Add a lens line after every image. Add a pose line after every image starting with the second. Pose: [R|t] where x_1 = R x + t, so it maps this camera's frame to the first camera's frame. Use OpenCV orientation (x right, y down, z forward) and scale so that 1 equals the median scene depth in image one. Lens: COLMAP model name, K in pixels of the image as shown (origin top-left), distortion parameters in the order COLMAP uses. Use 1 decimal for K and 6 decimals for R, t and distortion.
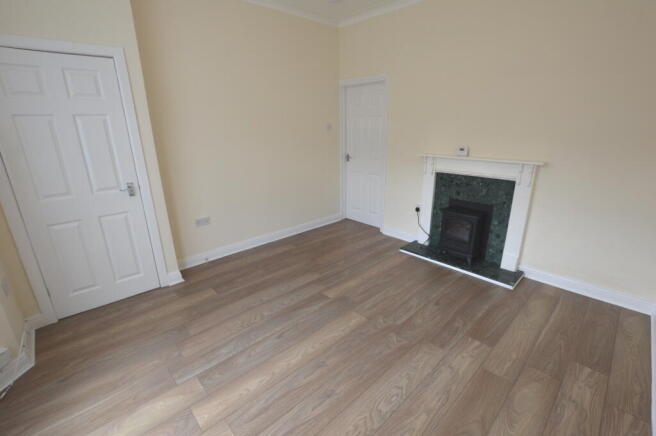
lens RADIAL K [[297.7, 0, 324.5], [0, 297.7, 219.5], [0, 0, 1]] dist [-0.002417, -0.000178]
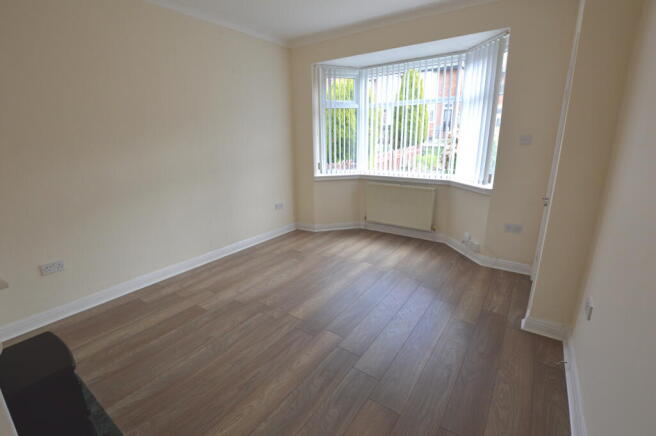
lens RADIAL K [[297.7, 0, 324.5], [0, 297.7, 219.5], [0, 0, 1]] dist [-0.002417, -0.000178]
pose [[-0.978777, 0.086190, -0.185922, 0.196830], [-0.030473, 0.835953, 0.547954, -0.576248], [0.202650, 0.541991, -0.815585, 1.815598]]
